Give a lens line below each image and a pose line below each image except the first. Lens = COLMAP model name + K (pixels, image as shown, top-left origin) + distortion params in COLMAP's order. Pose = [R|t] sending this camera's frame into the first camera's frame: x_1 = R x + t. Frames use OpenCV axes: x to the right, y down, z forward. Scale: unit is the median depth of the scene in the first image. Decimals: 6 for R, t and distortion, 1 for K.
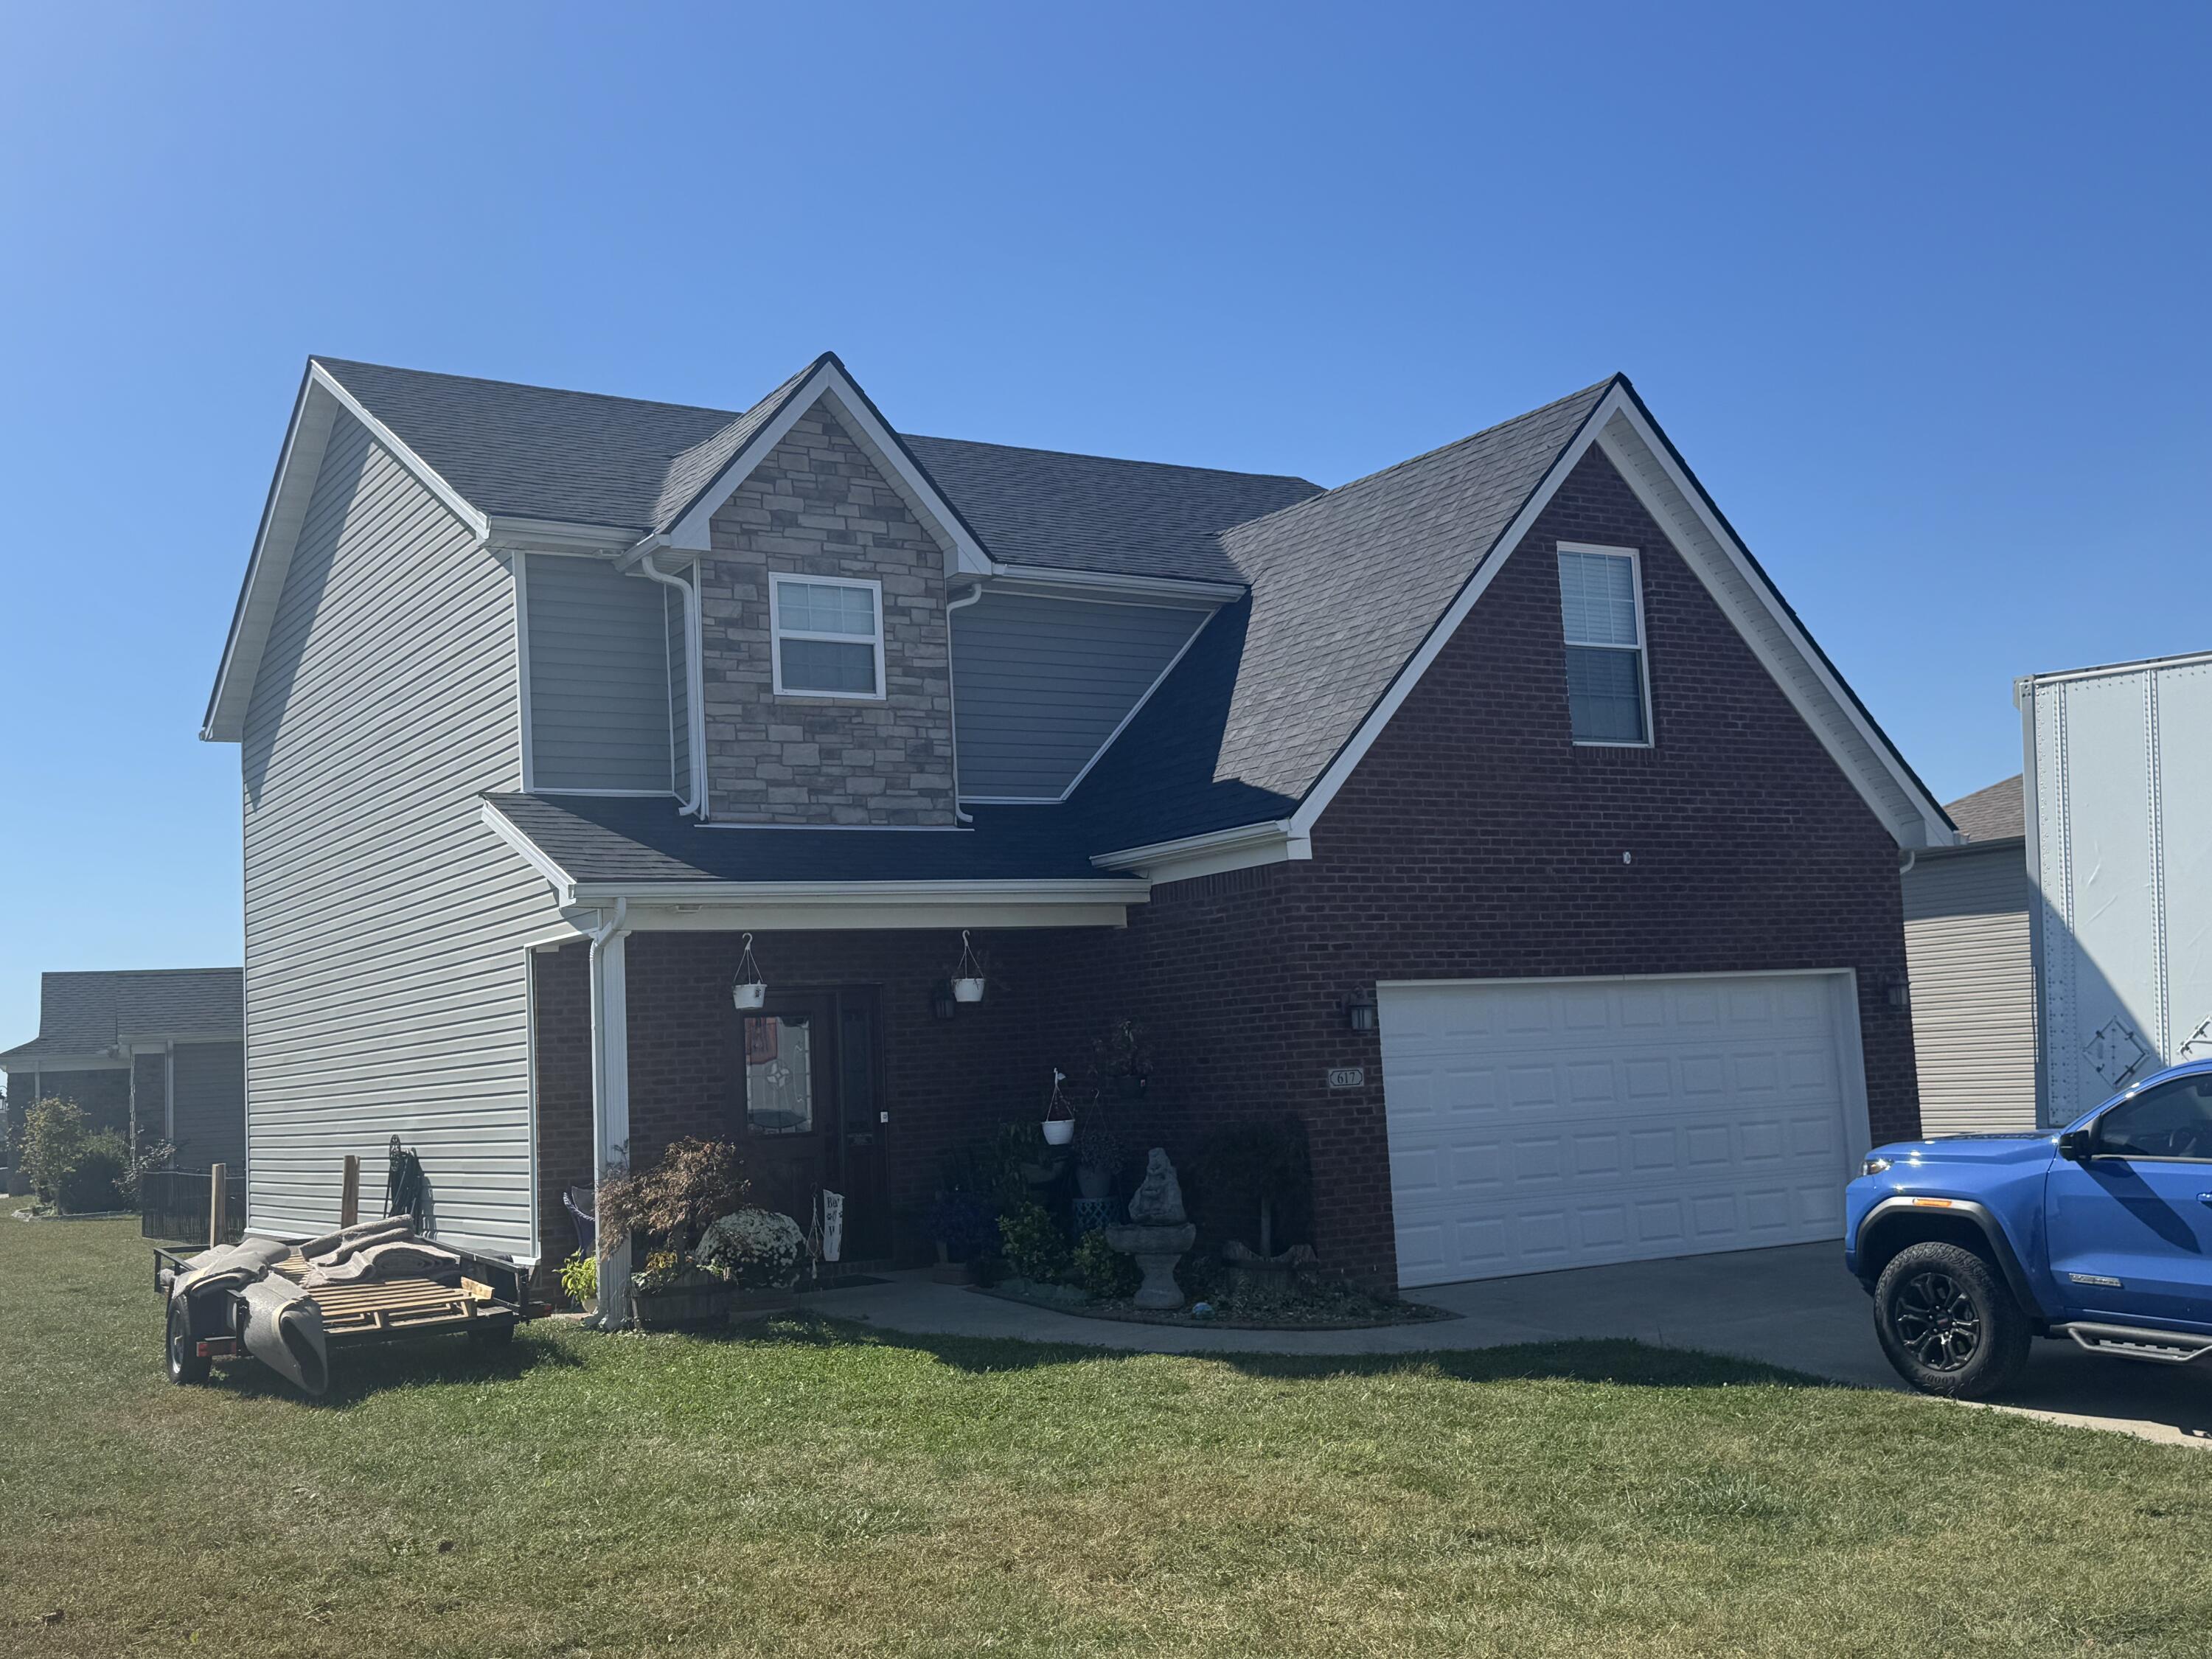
lens RADIAL K [[2280.3, 0, 1111.8], [0, 2280.3, 825.4], [0, 0, 1]] dist [0.131634, 0.000000]
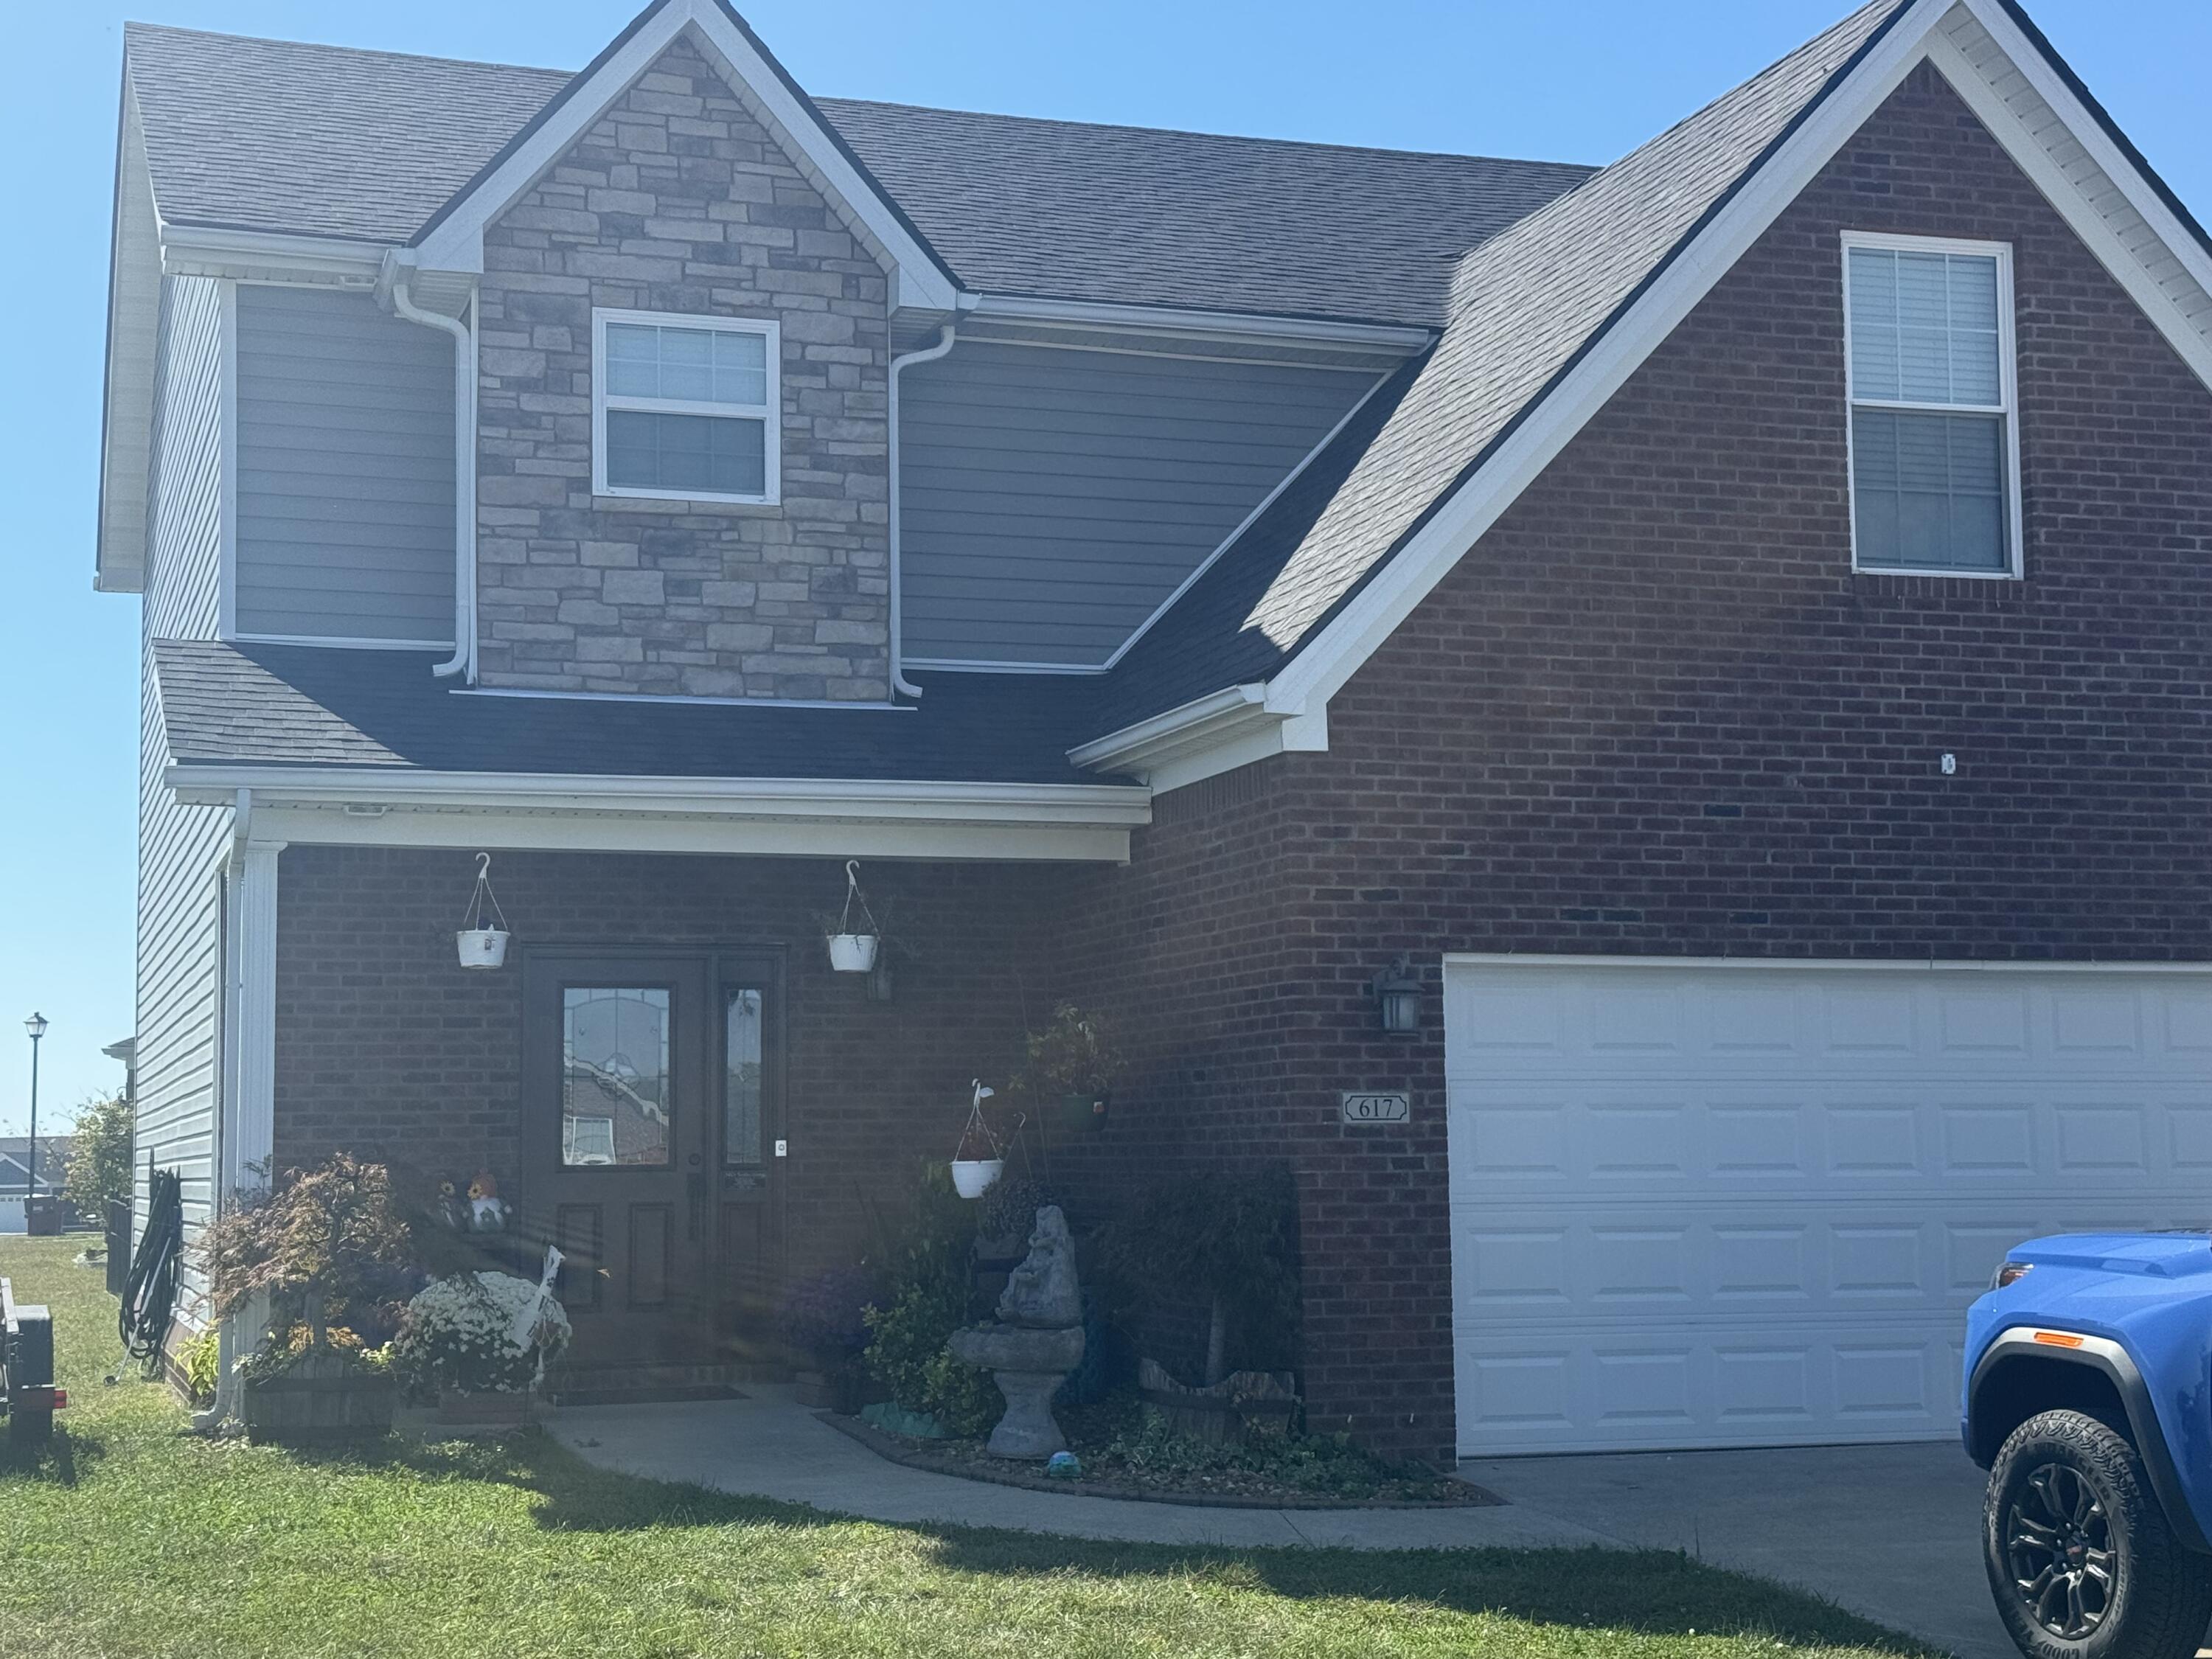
lens RADIAL K [[3332.4, 0, 1102.2], [0, 3332.4, 838.4], [0, 0, 1]] dist [0.140221, 0.000000]
pose [[0.969263, 0.019517, -0.245253, 0.231309], [-0.014925, 0.999677, 0.020566, 0.019195], [0.245575, -0.016274, 0.969241, 0.105897]]
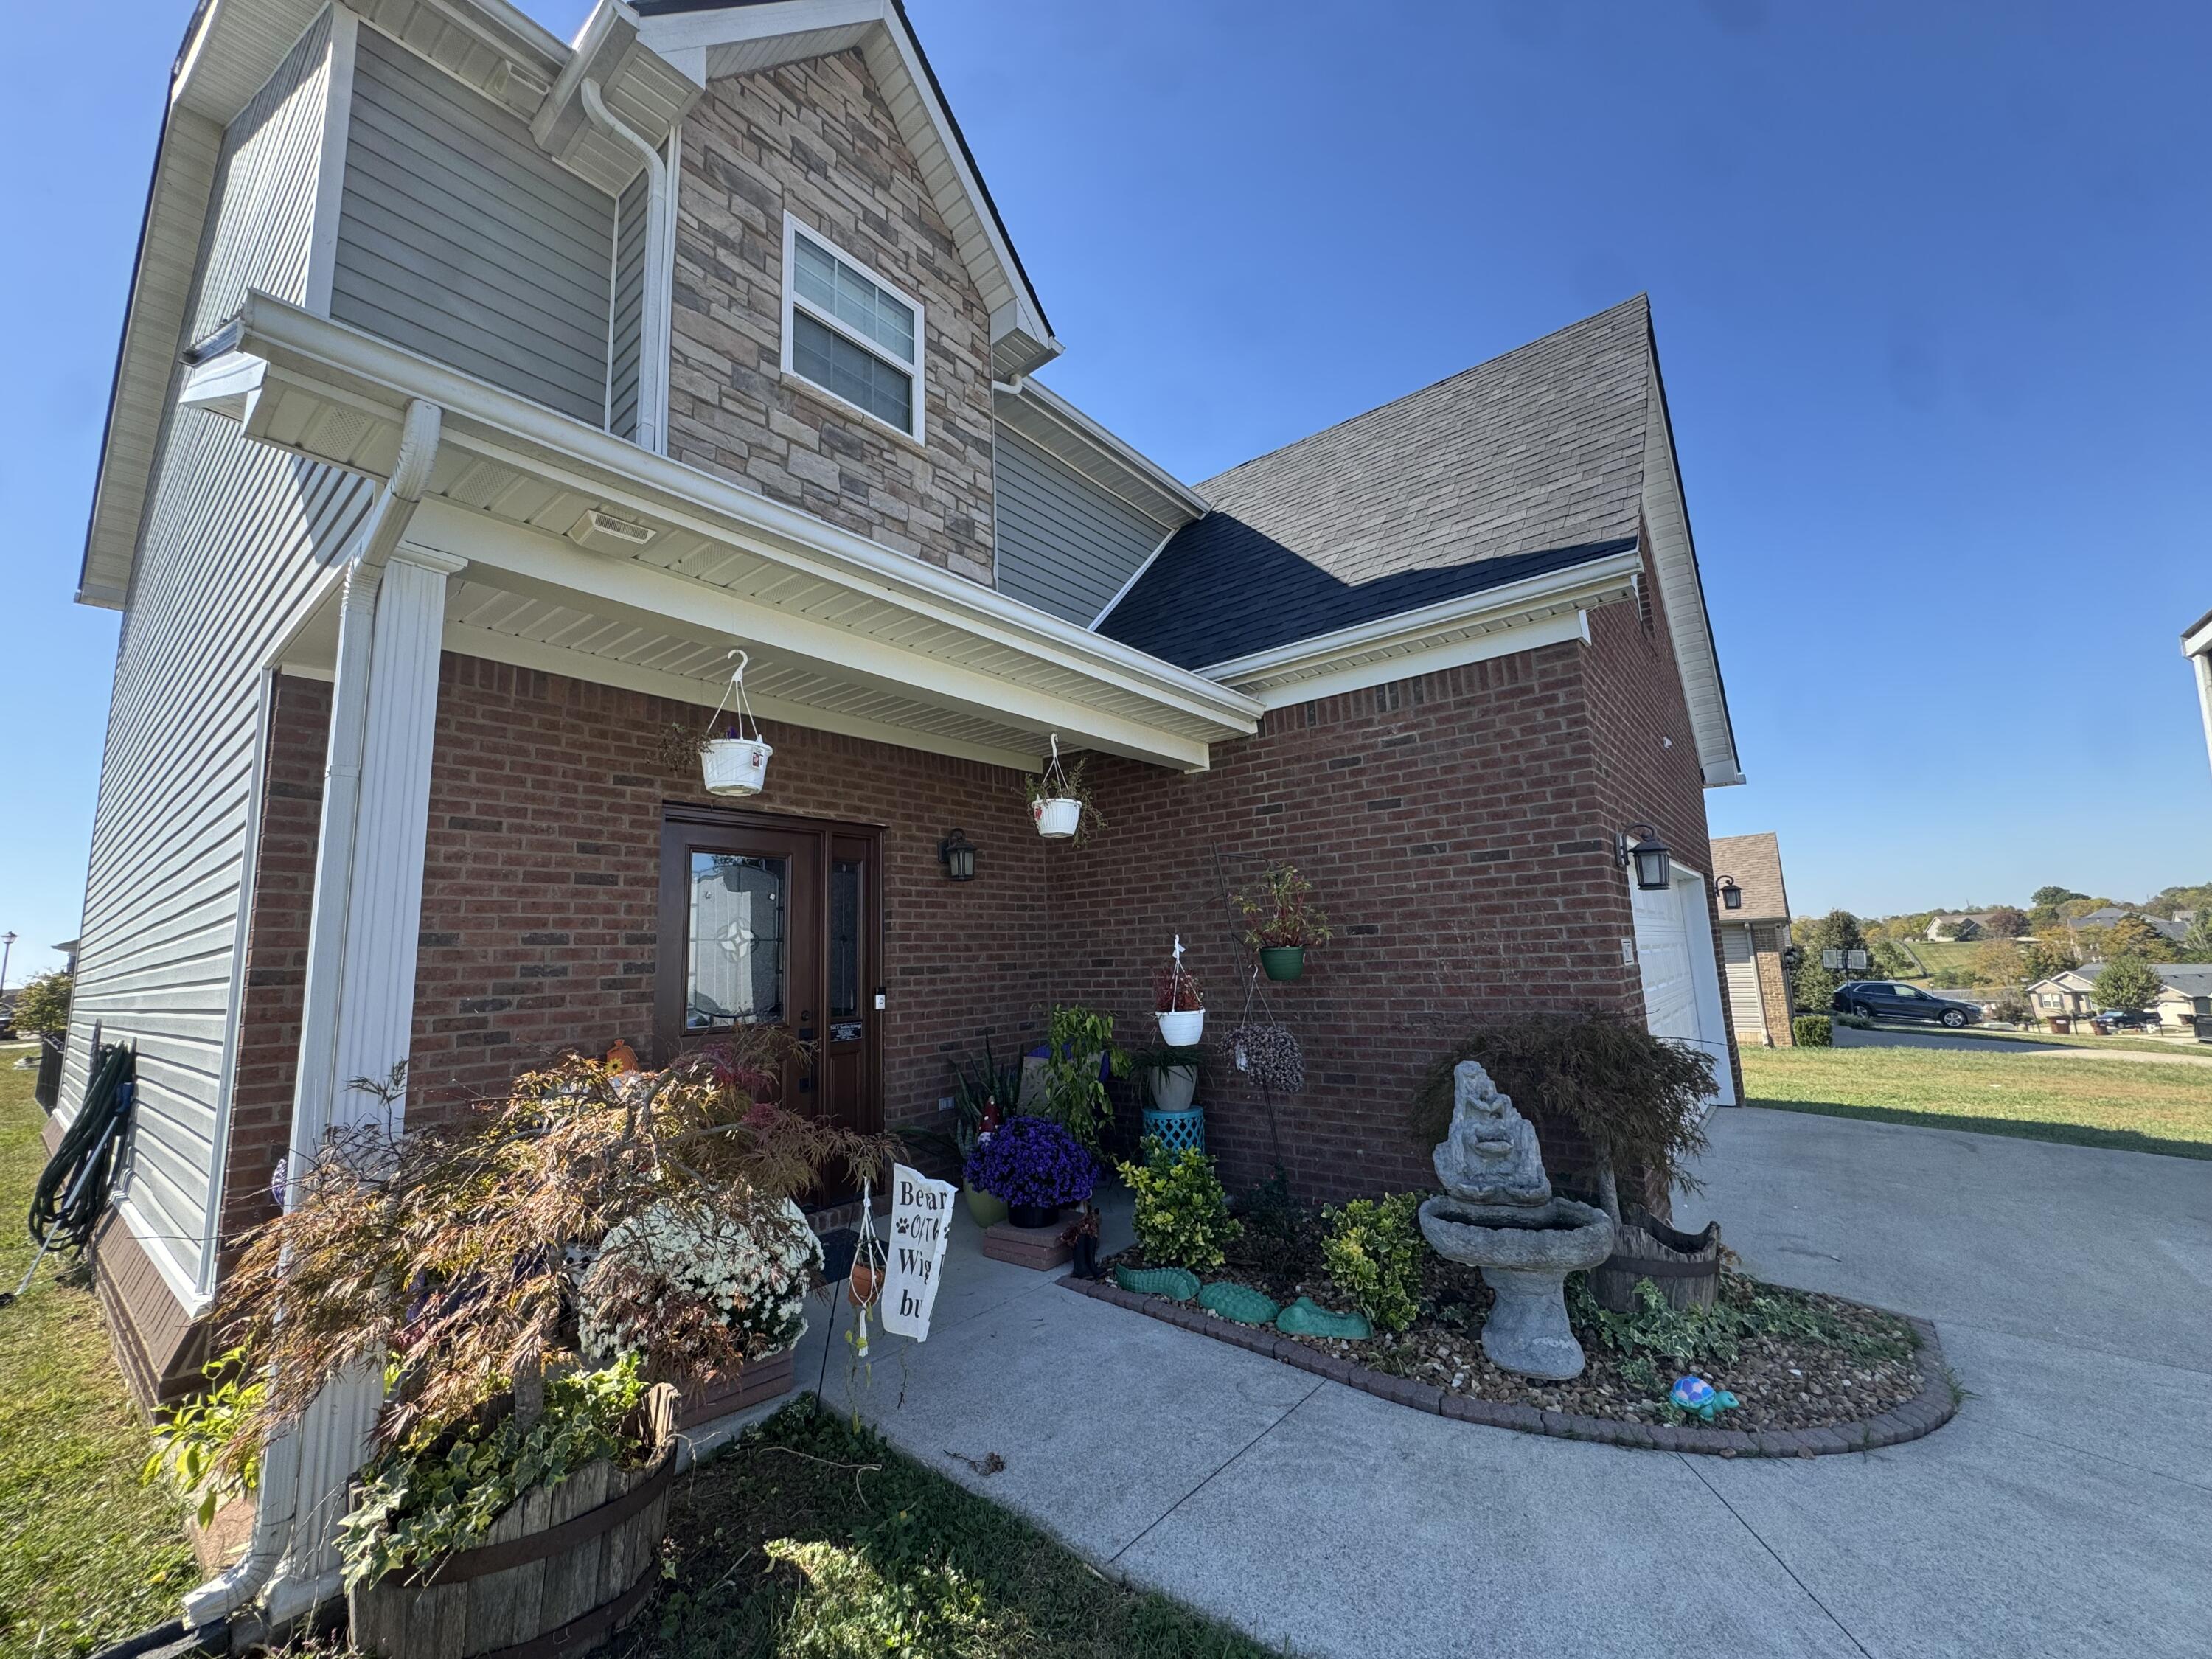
lens RADIAL K [[889.6, 0, 1099.3], [0, 889.6, 825.6], [0, 0, 1]] dist [-0.004952, 0.000847]
pose [[0.946119, 0.066443, 0.316929, -0.133476], [-0.046959, 0.996529, -0.068735, 0.090695], [-0.320396, 0.050149, 0.945955, 0.730995]]
